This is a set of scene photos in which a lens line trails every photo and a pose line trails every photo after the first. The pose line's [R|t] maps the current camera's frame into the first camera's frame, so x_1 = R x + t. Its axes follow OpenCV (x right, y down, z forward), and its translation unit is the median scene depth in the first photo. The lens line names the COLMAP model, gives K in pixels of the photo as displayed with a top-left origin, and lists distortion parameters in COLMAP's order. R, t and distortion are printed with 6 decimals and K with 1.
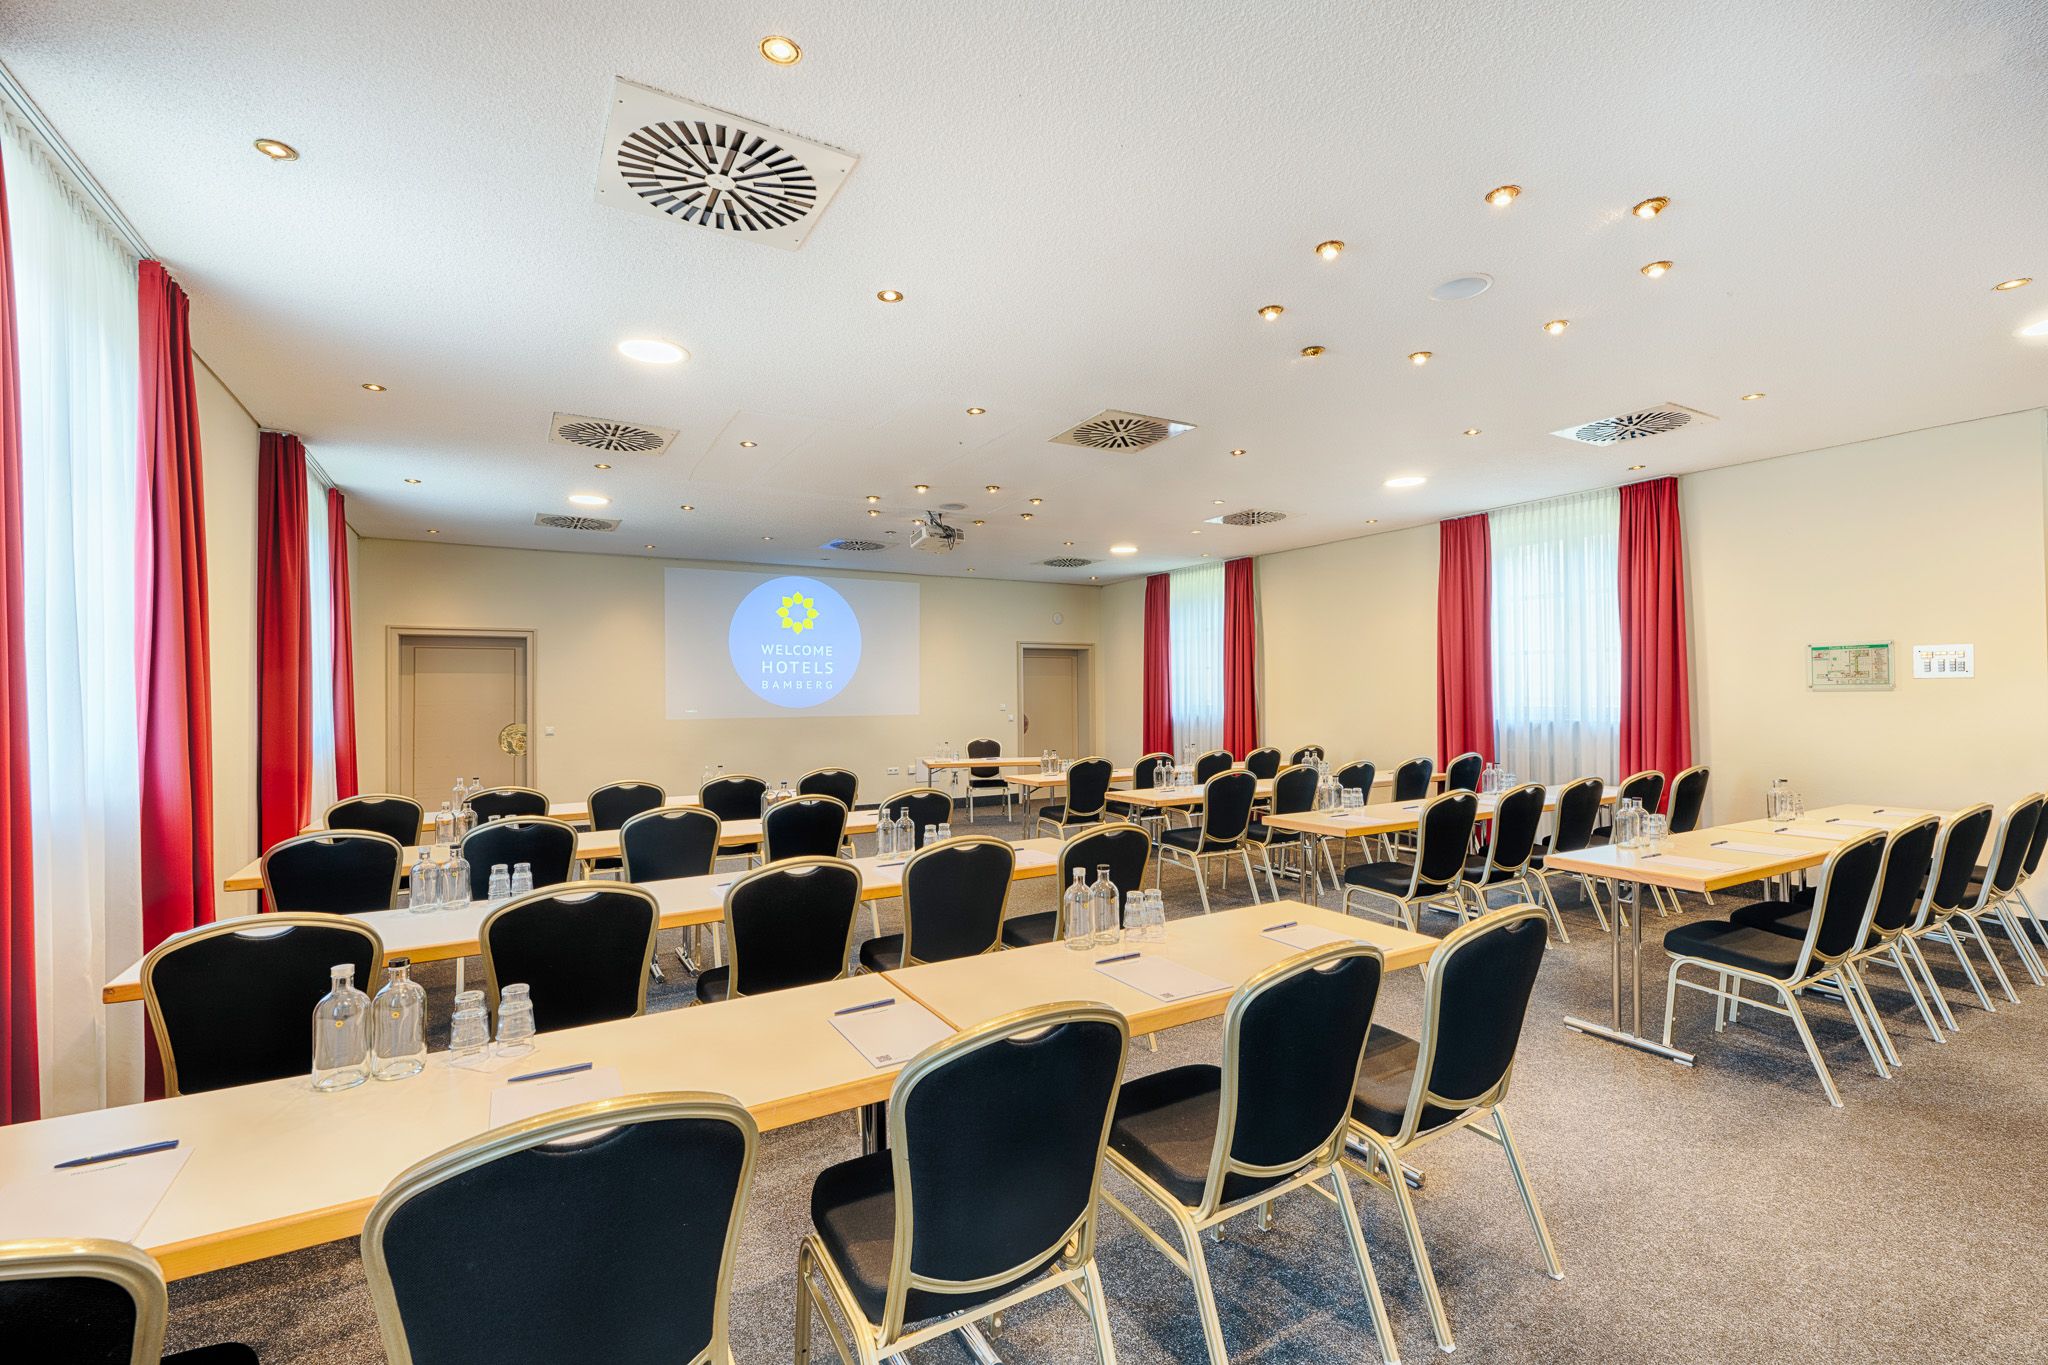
lens RADIAL K [[844.4, 0, 1024.0], [0, 844.4, 682.5], [0, 0, 1]] dist [-0.000971, -0.000036]
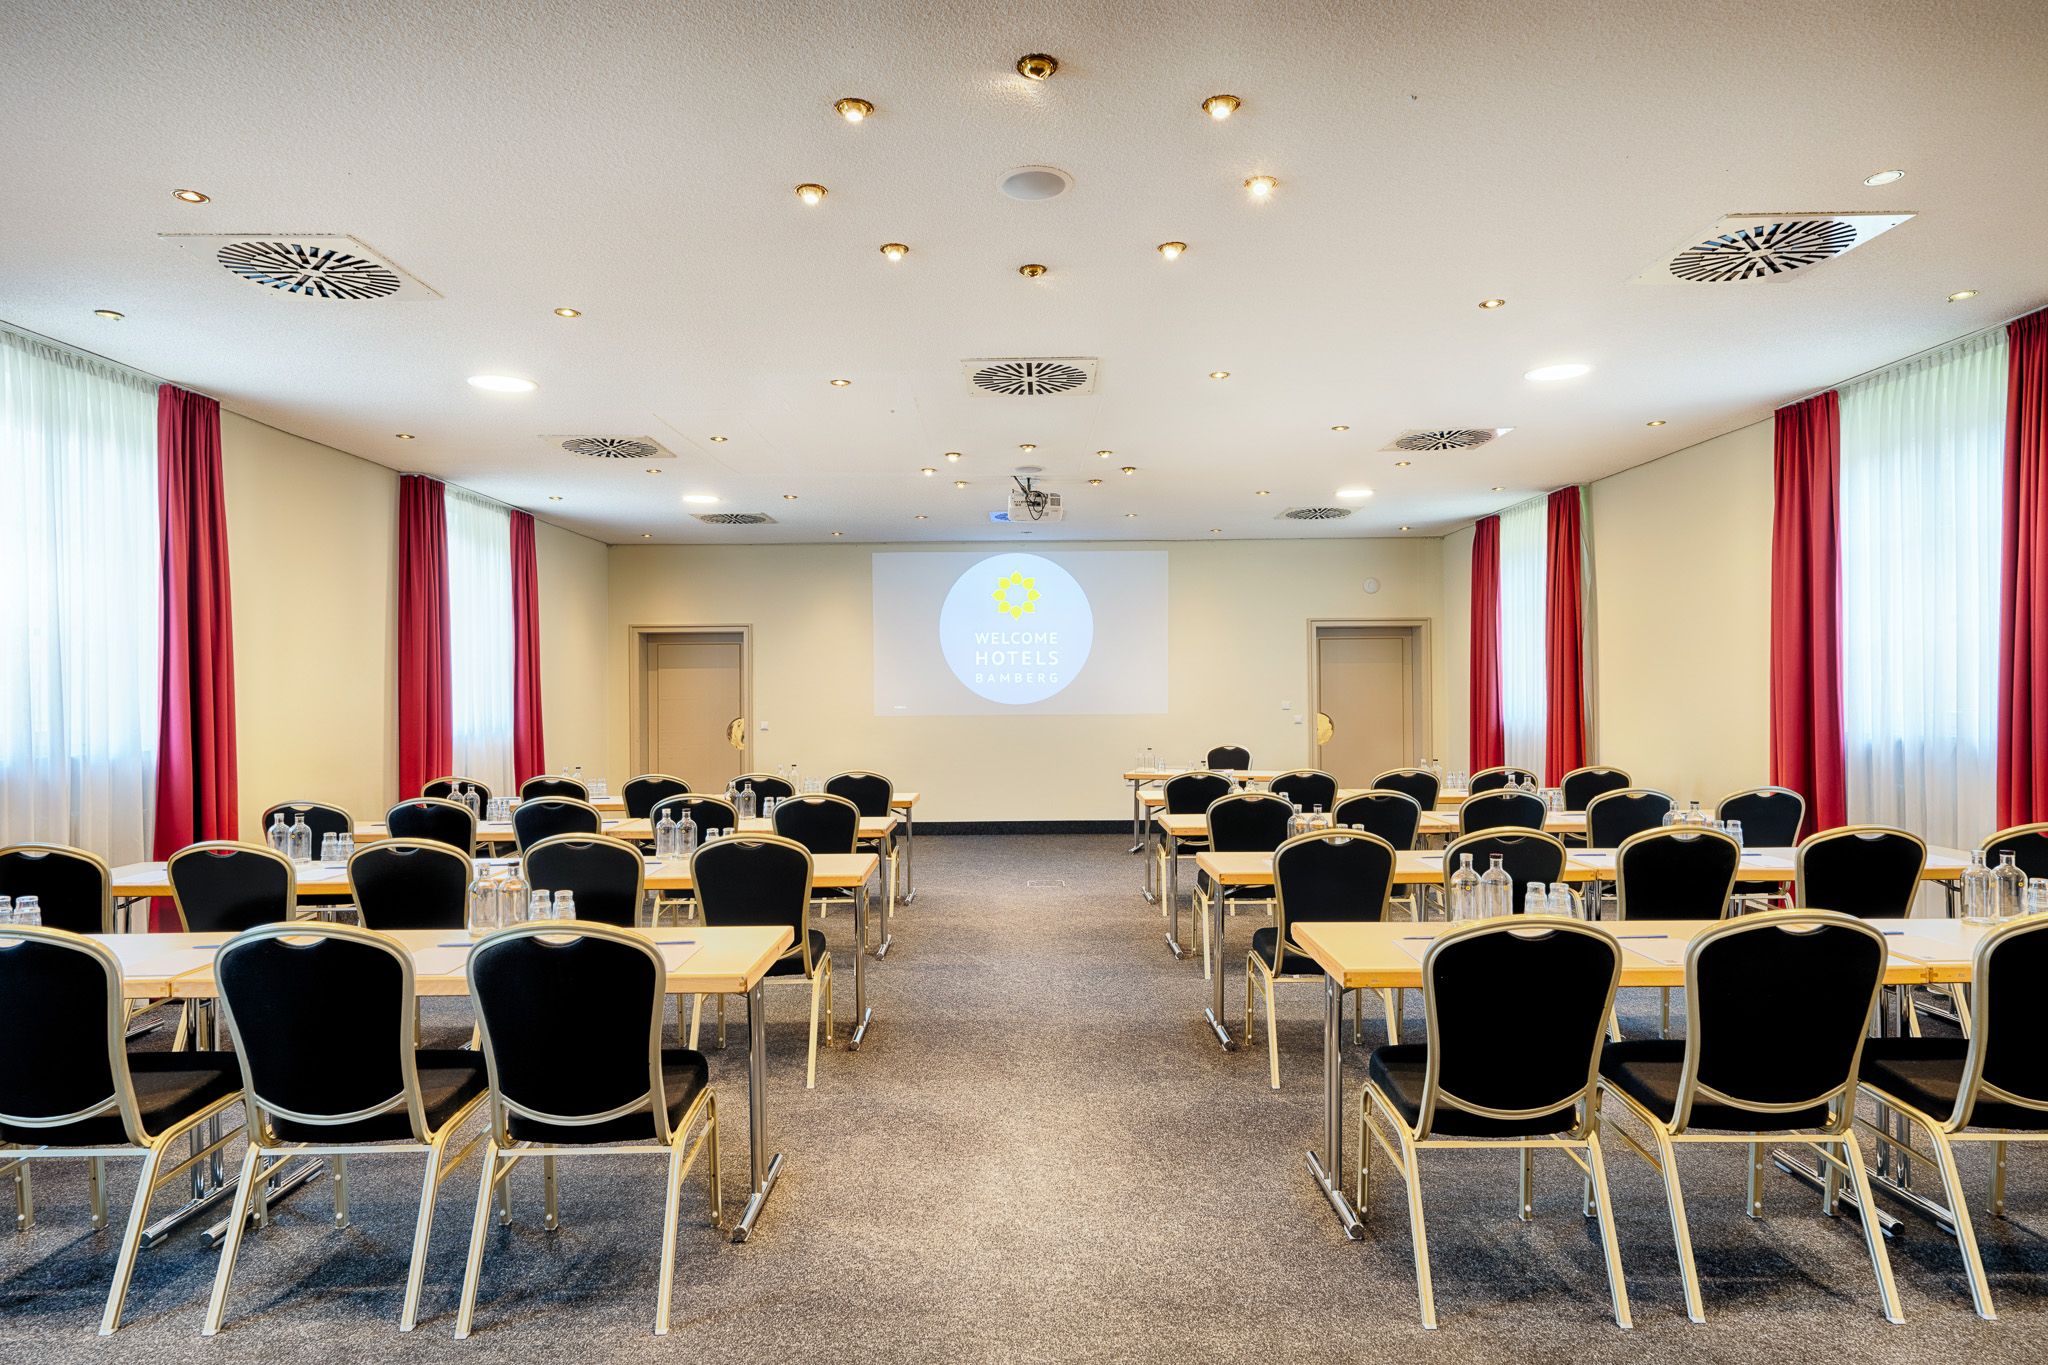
lens RADIAL K [[1085.9, 0, 1024.0], [0, 1085.9, 682.5], [0, 0, 1]] dist [-0.000895, 0.000030]
pose [[0.874532, -0.001884, -0.484964, 0.358475], [0.007541, 0.999924, 0.009715, -0.004203], [0.484909, -0.012153, 0.874480, 0.035443]]
